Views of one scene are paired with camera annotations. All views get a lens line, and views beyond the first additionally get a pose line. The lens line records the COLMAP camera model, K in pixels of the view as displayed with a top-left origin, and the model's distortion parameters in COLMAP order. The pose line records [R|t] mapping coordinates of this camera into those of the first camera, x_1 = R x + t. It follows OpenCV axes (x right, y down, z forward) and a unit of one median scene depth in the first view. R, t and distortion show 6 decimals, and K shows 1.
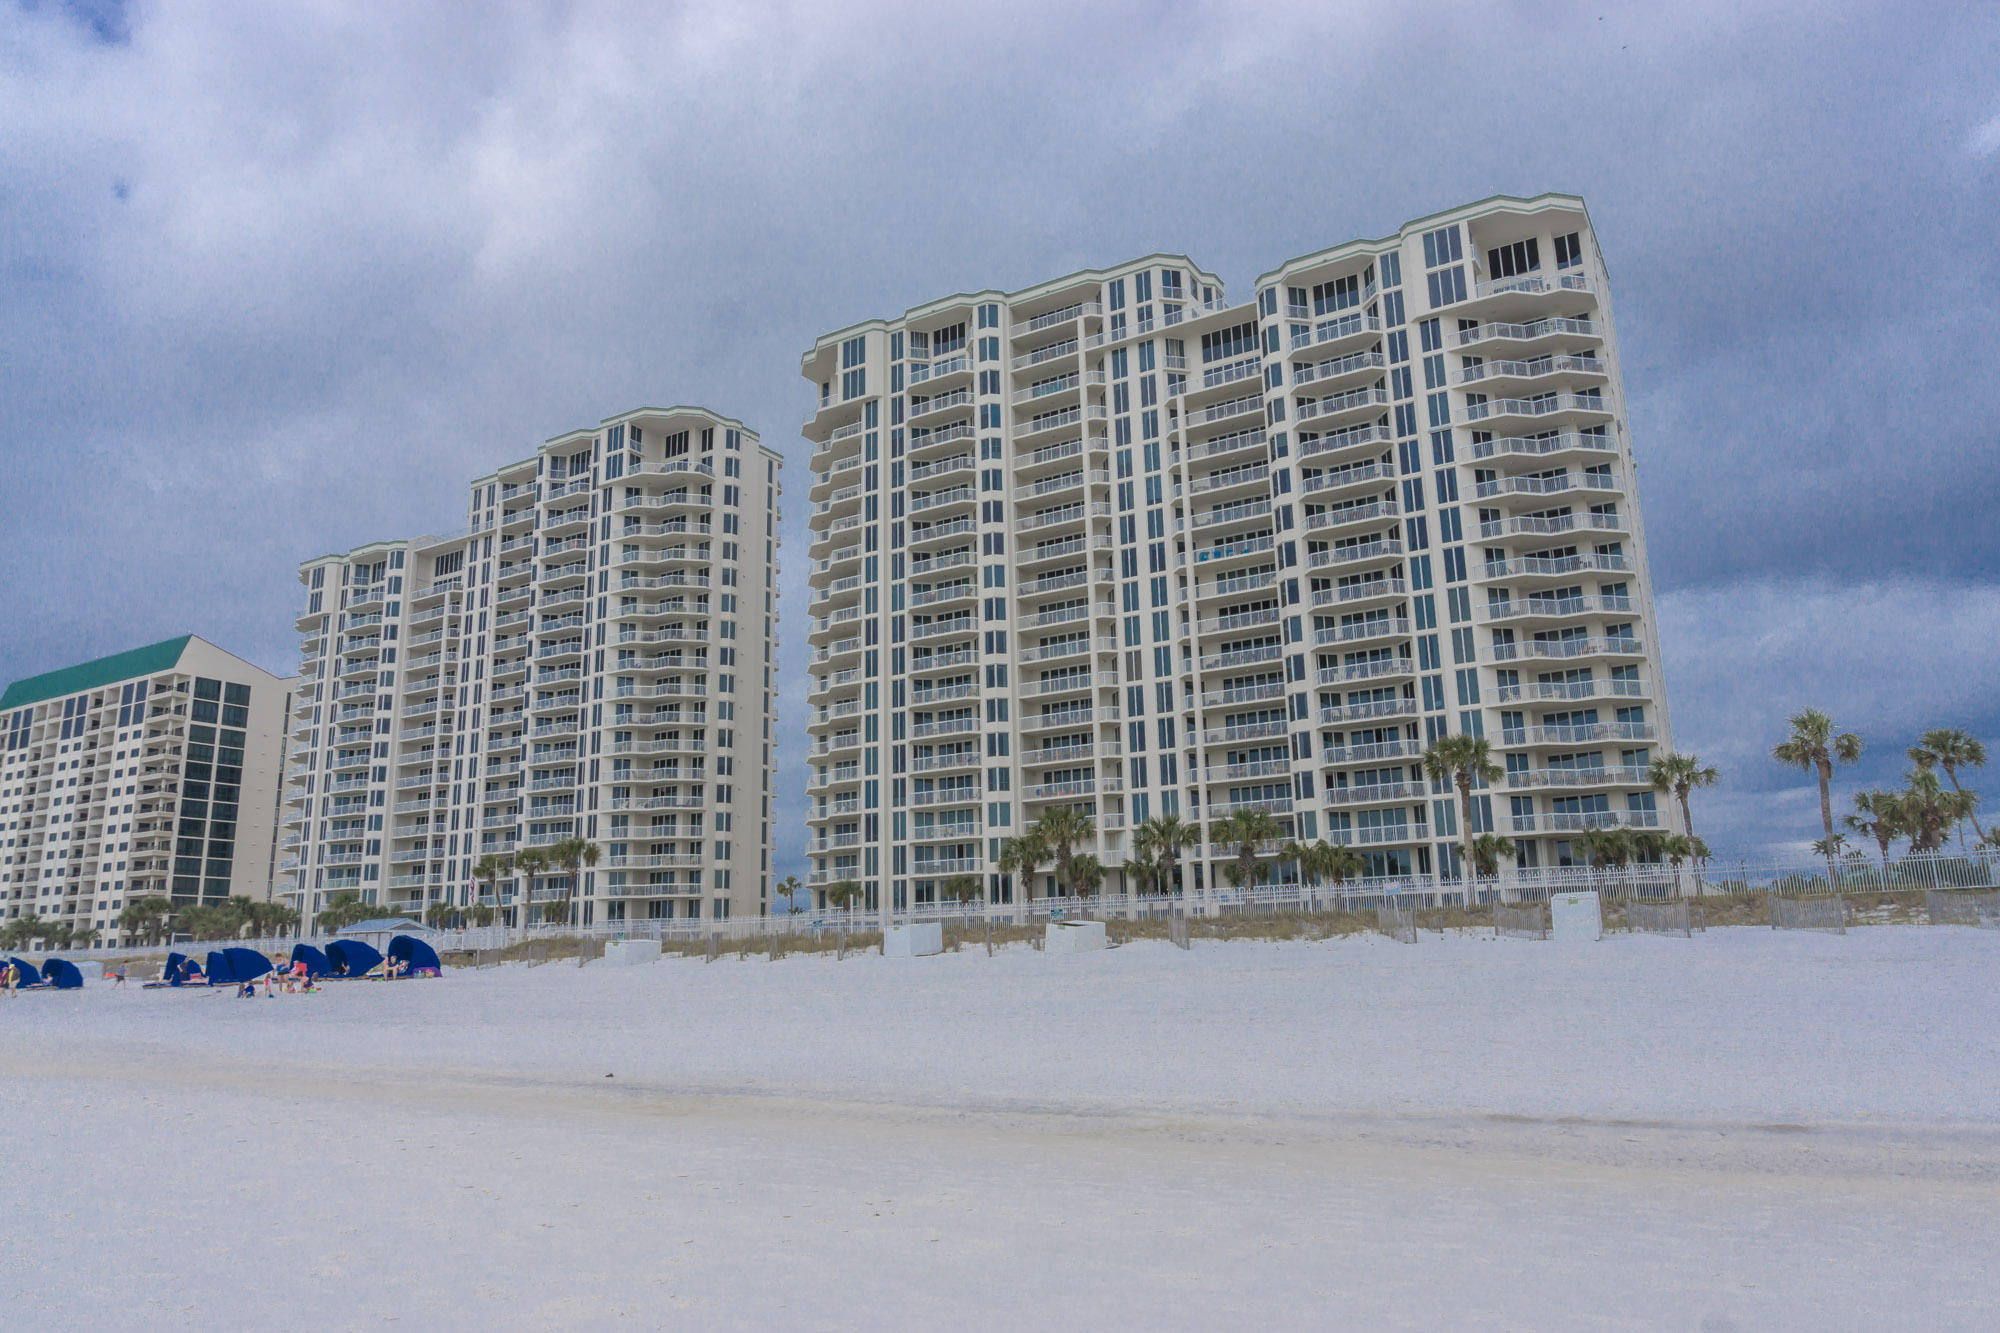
lens RADIAL K [[1340.4, 0, 992.1], [0, 1340.4, 668.0], [0, 0, 1]] dist [-0.019524, -0.004561]
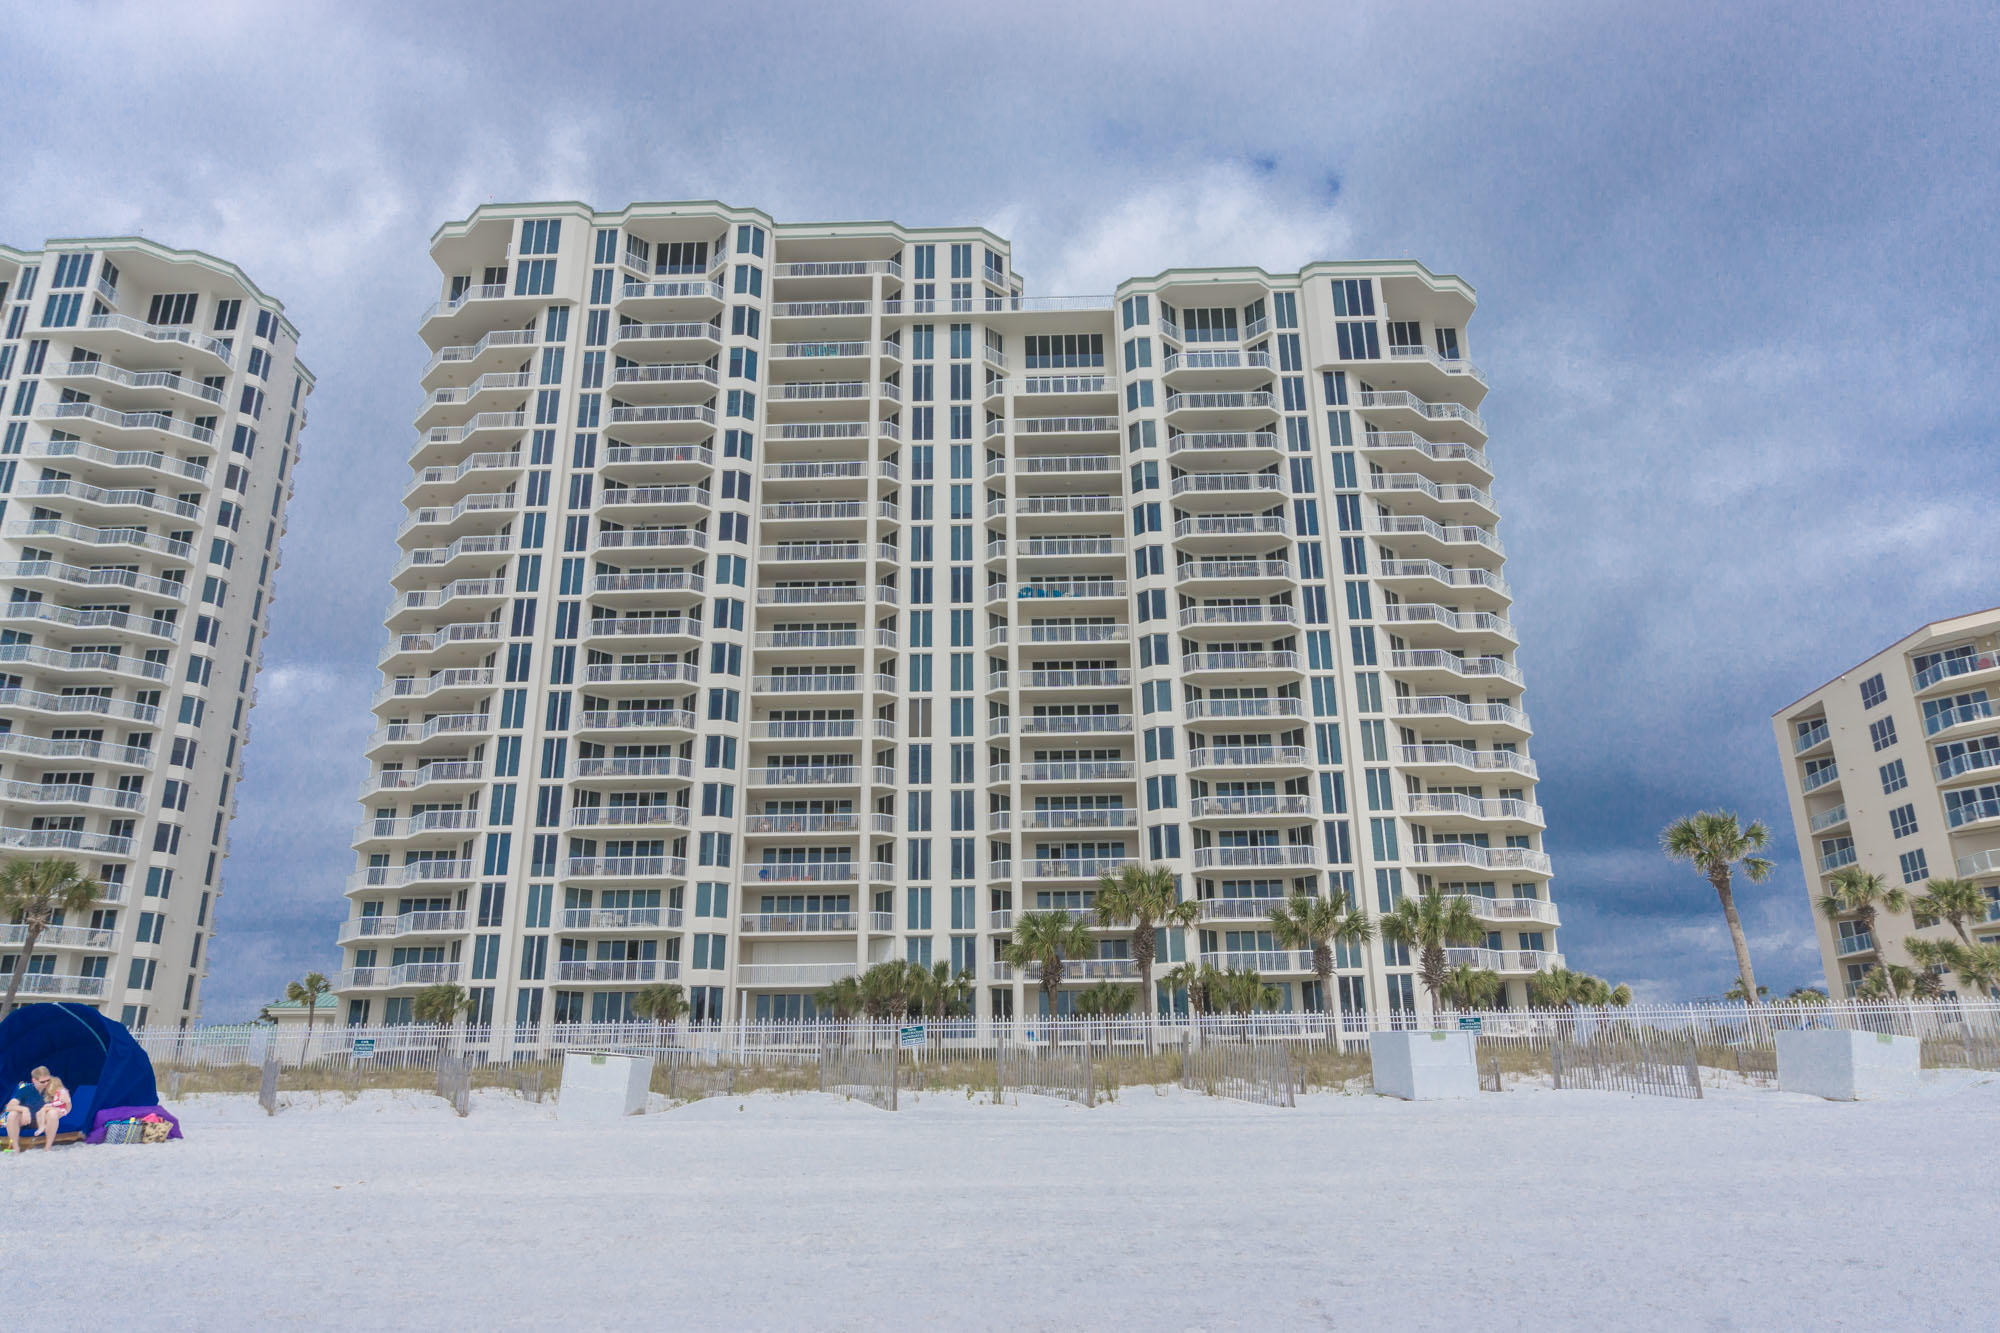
lens RADIAL K [[1333.8, 0, 1003.7], [0, 1333.8, 663.4], [0, 0, 1]] dist [-0.026003, -0.003115]
pose [[0.860979, 0.174980, 0.477595, -0.154612], [-0.117434, 0.981980, -0.148072, 0.052594], [-0.494898, 0.071401, 0.866012, 0.229478]]
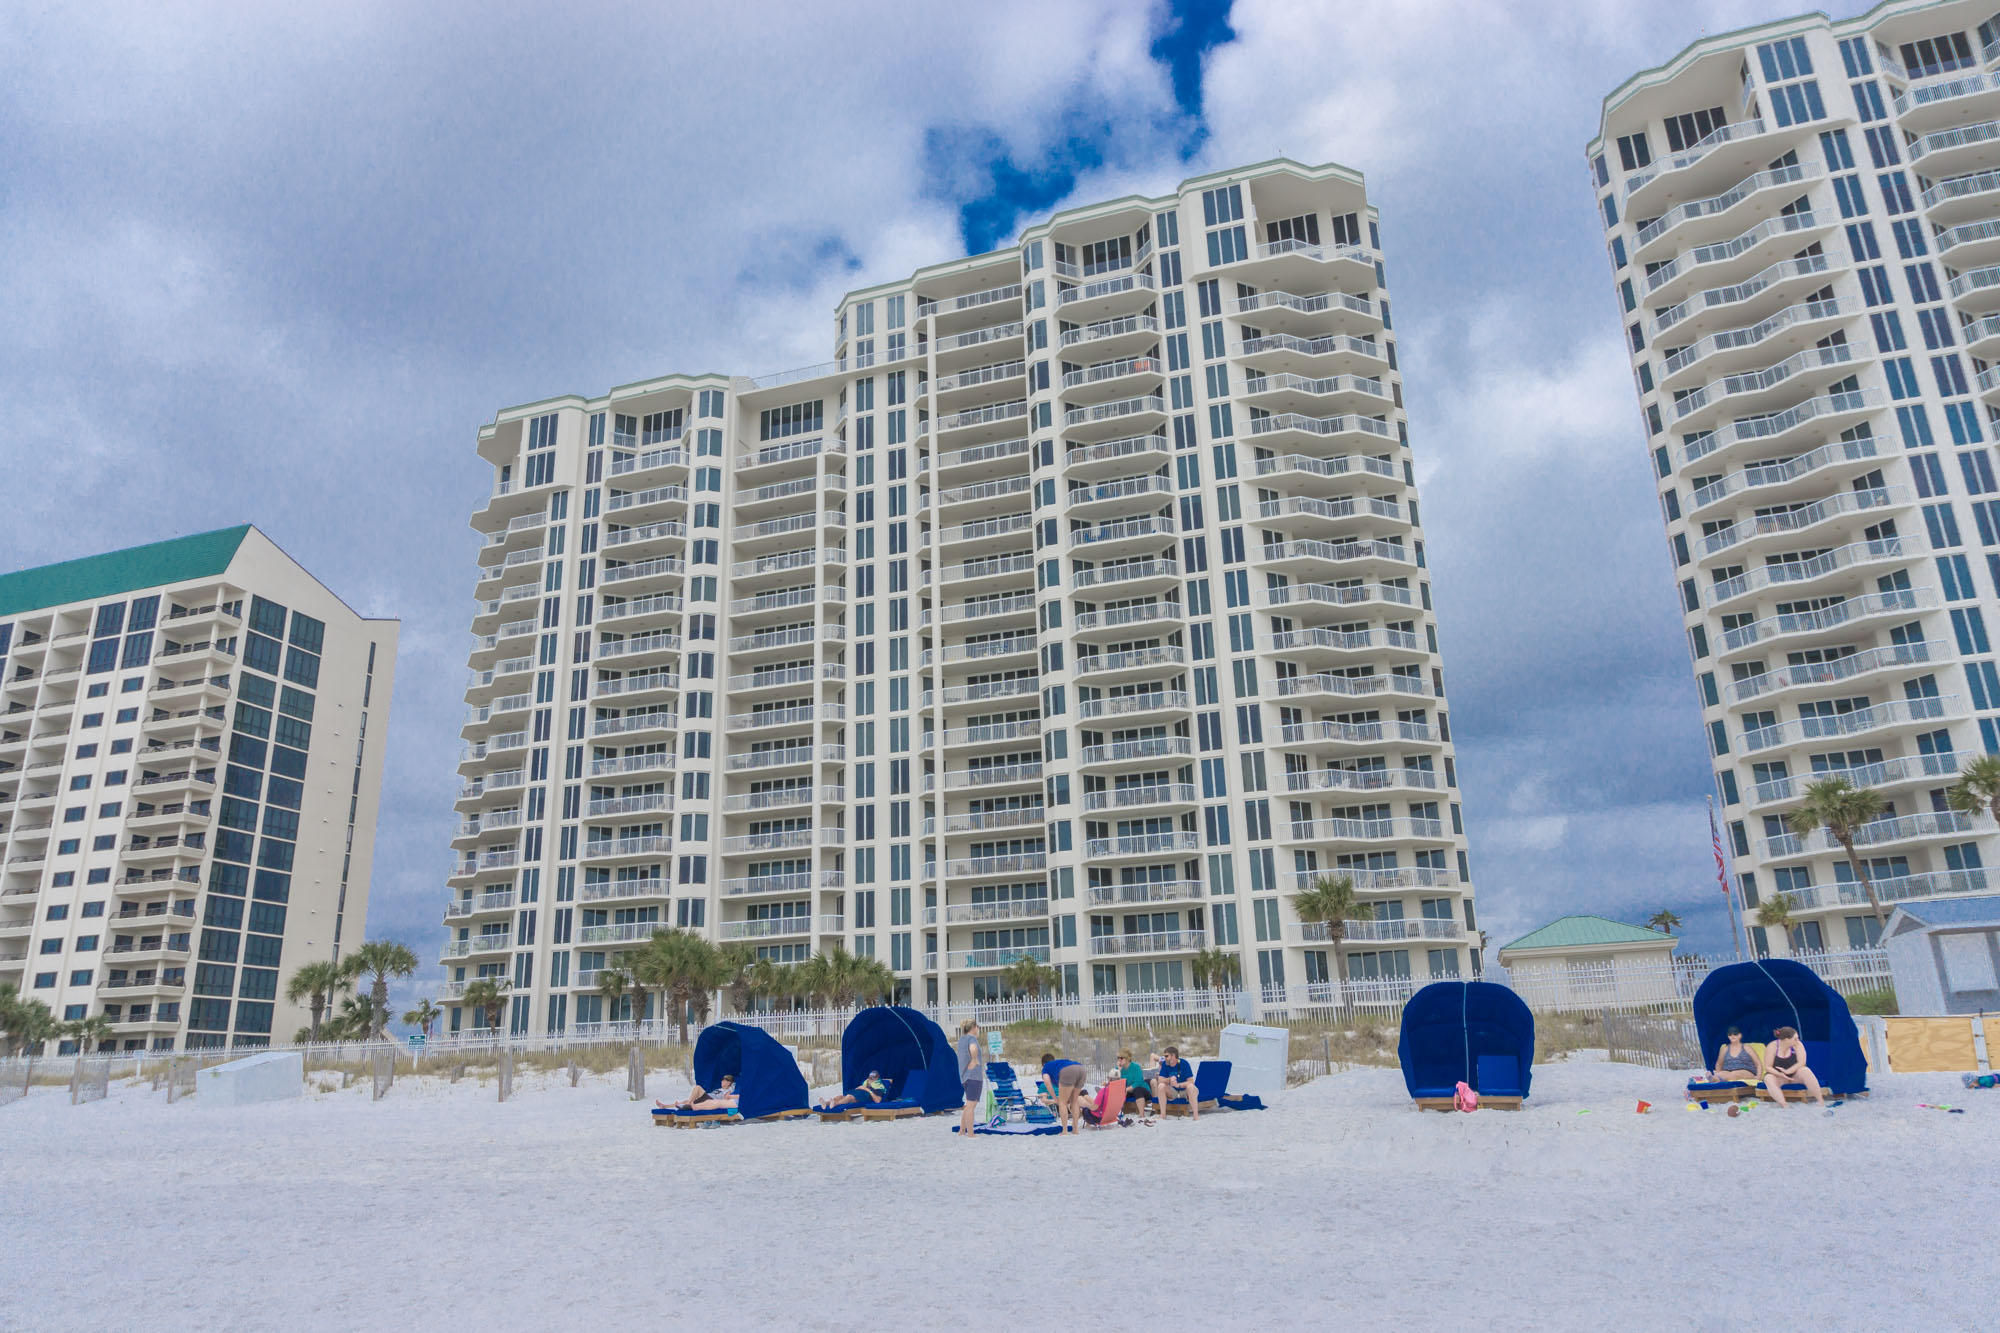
lens RADIAL K [[1340.4, 0, 992.1], [0, 1340.4, 668.0], [0, 0, 1]] dist [-0.019524, -0.004561]
pose [[0.974210, 0.060314, 0.217432, -0.482240], [-0.039393, 0.994277, -0.099306, 0.102969], [-0.222177, 0.088179, 0.971011, 0.415927]]
